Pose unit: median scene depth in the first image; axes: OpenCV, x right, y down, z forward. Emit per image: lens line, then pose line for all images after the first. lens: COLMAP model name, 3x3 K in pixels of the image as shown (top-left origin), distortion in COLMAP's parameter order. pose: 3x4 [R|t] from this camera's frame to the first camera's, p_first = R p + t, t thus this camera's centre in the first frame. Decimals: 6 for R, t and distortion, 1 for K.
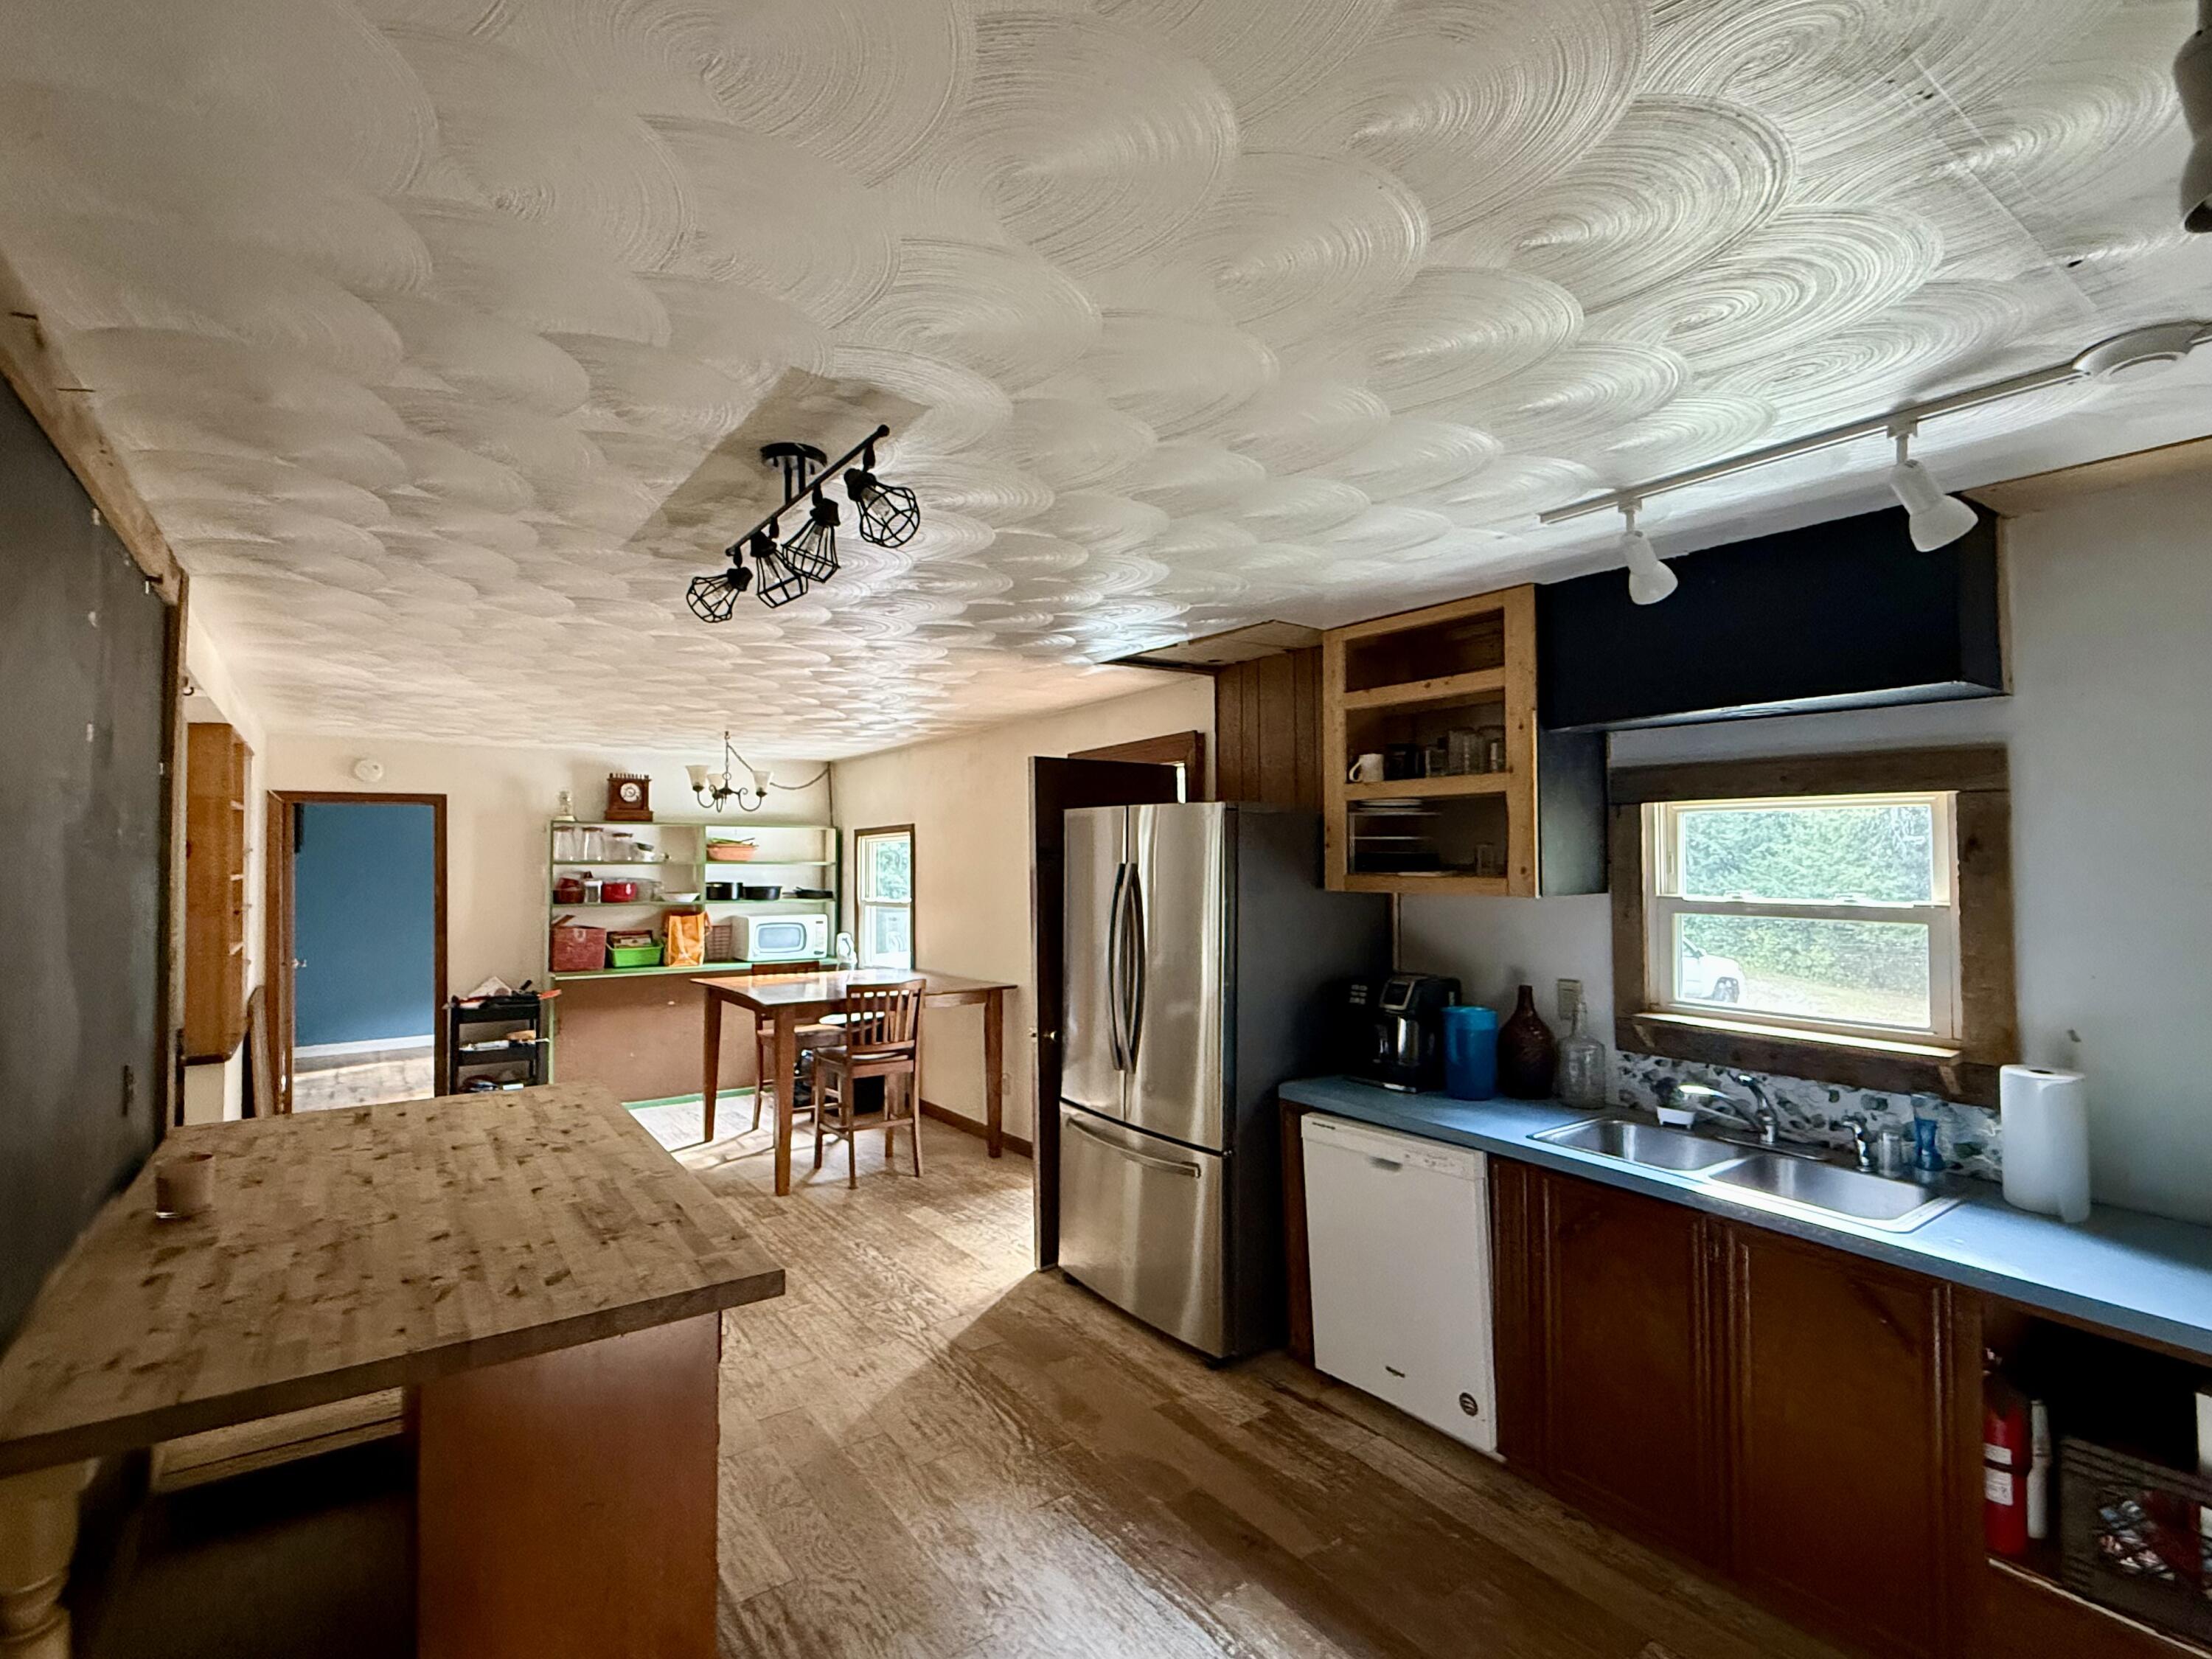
lens RADIAL K [[1071.2, 0, 1112.5], [0, 1071.2, 829.4], [0, 0, 1]] dist [-0.000088, -0.000209]
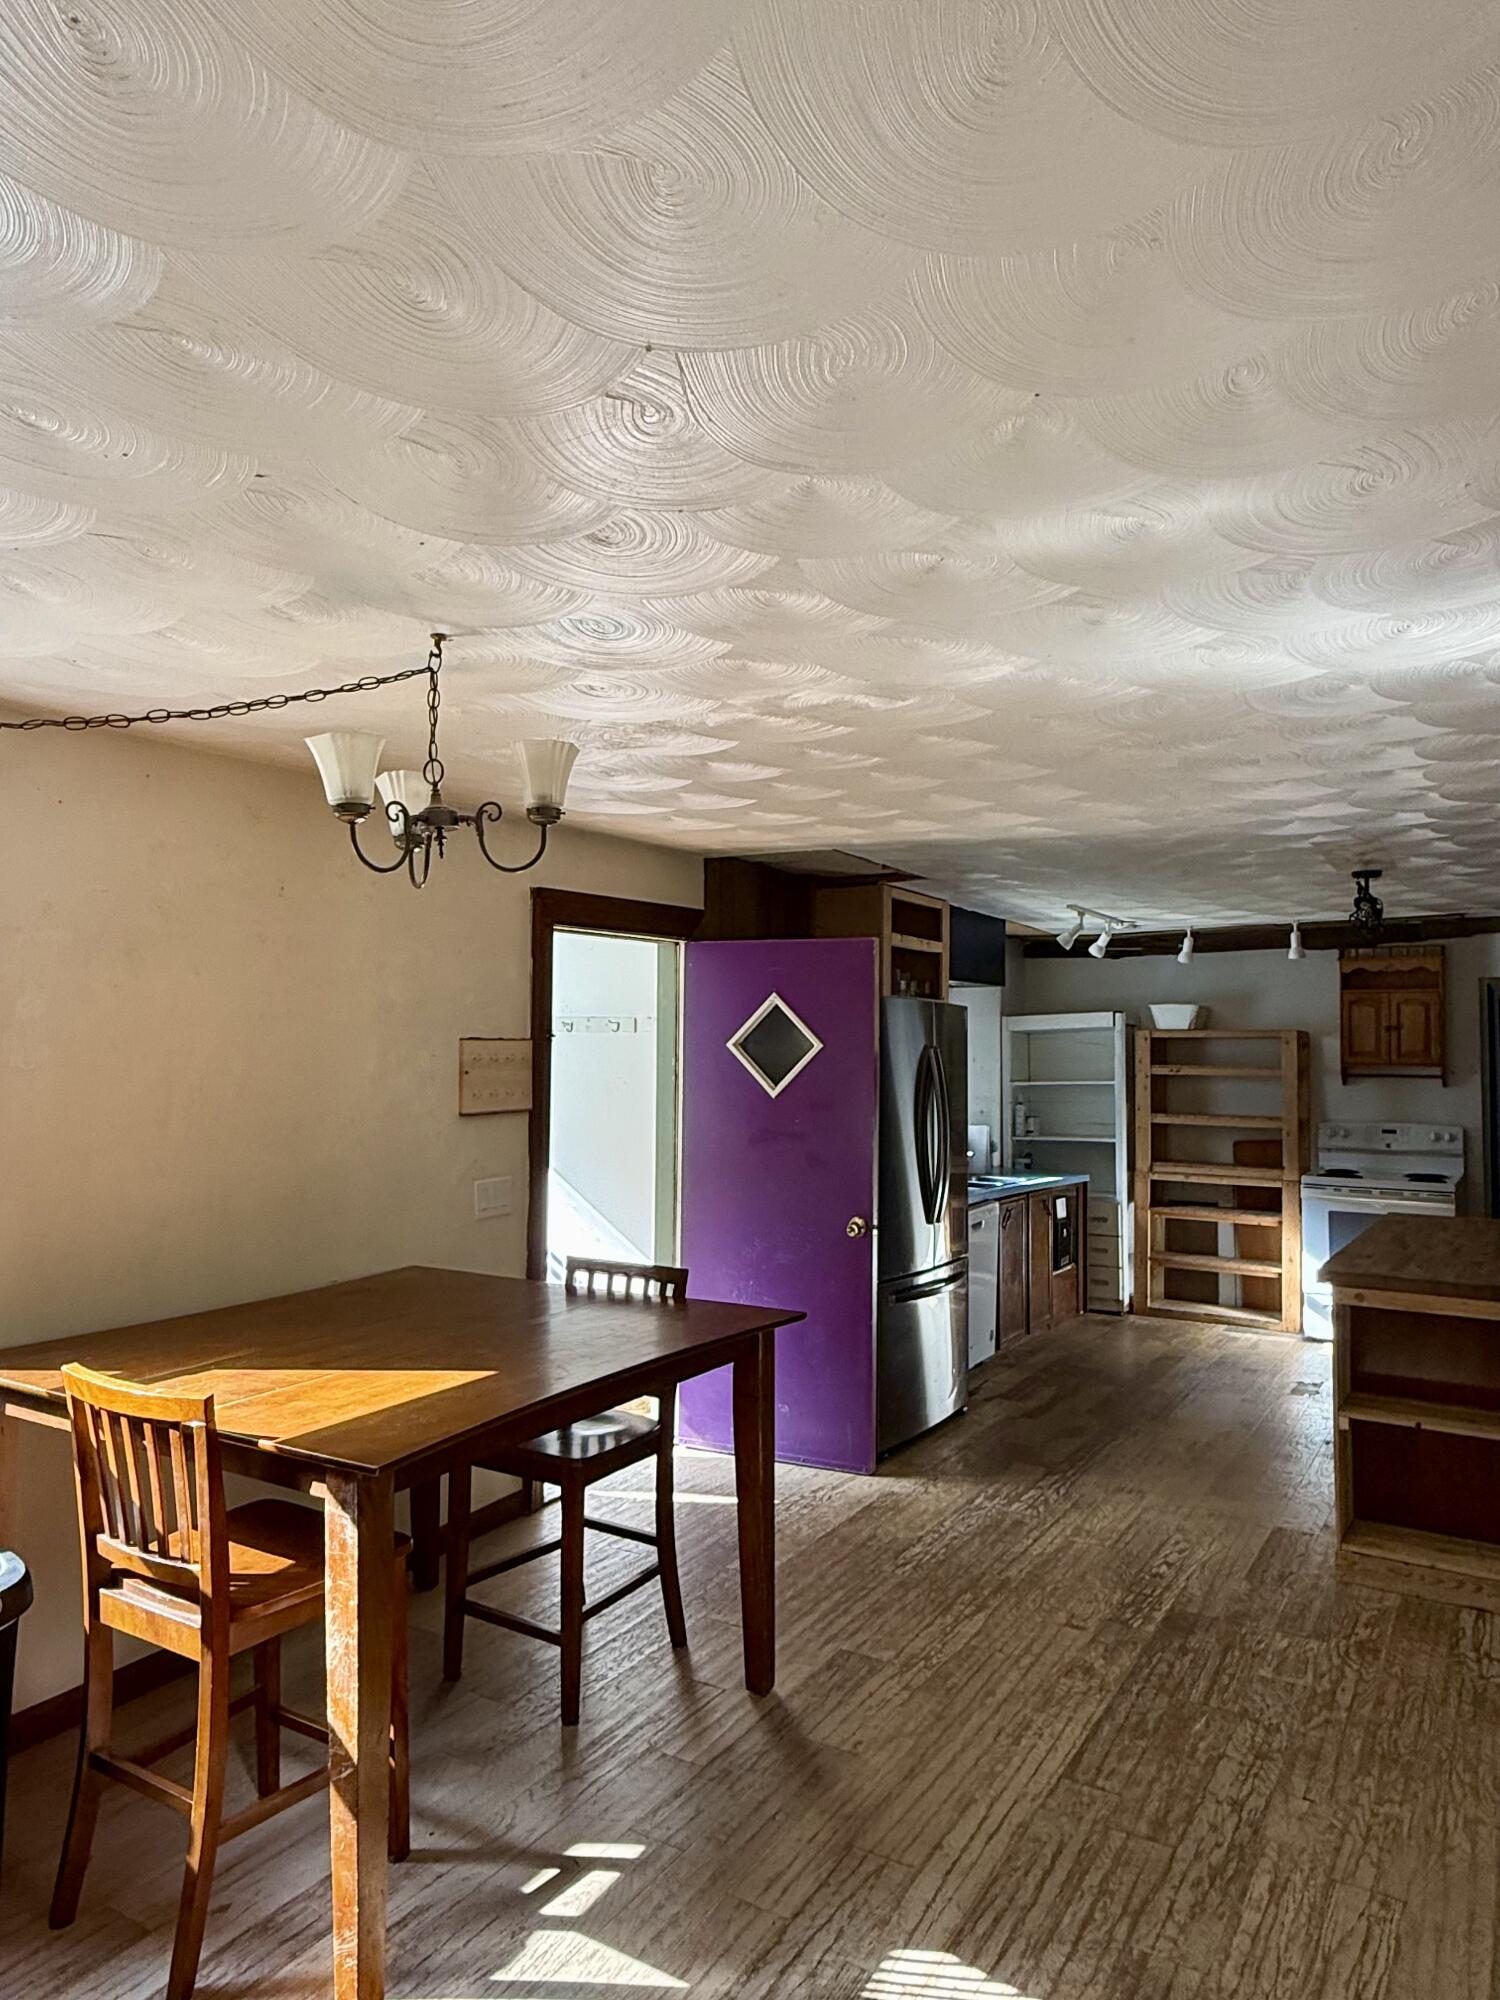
lens RADIAL K [[1271.3, 0, 761.1], [0, 1271.3, 986.9], [0, 0, 1]] dist [-0.004076, 0.001542]
pose [[-0.388612, 0.049882, 0.920050, -1.047314], [-0.029221, 0.997364, -0.066416, 0.053270], [-0.920938, -0.052695, -0.386130, 1.481000]]
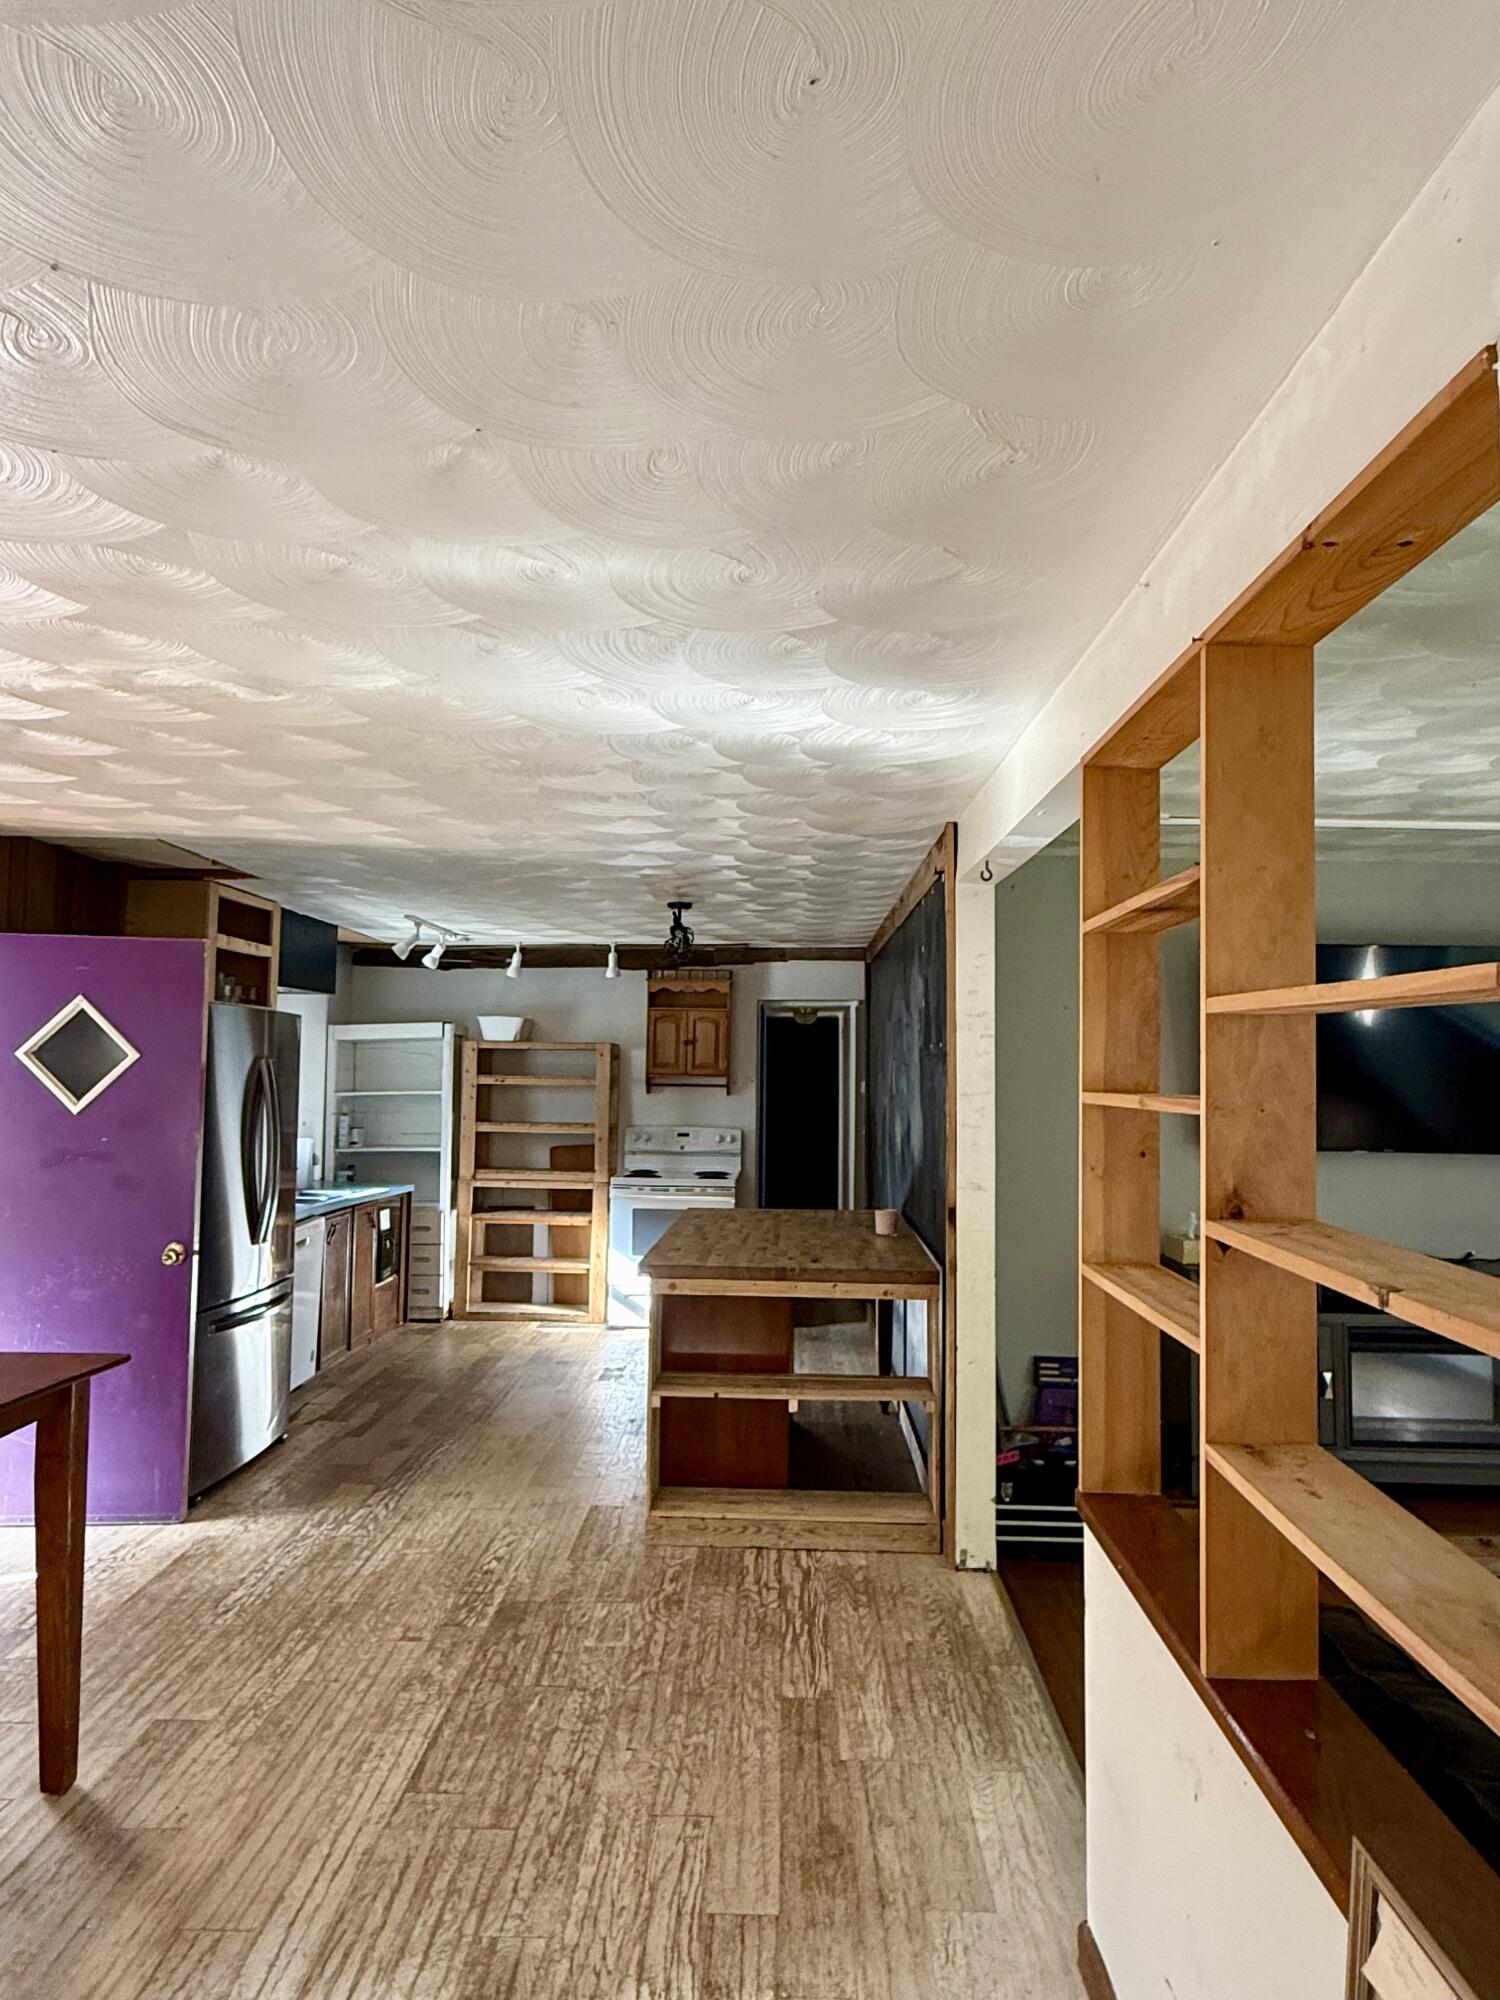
lens RADIAL K [[1271.3, 0, 748.7], [0, 1271.3, 993.9], [0, 0, 1]] dist [-0.004076, 0.001542]
pose [[-0.796336, 0.029620, 0.604128, -1.034679], [-0.024355, 0.996420, -0.080957, 0.050099], [-0.604364, -0.079183, -0.792764, 1.508088]]
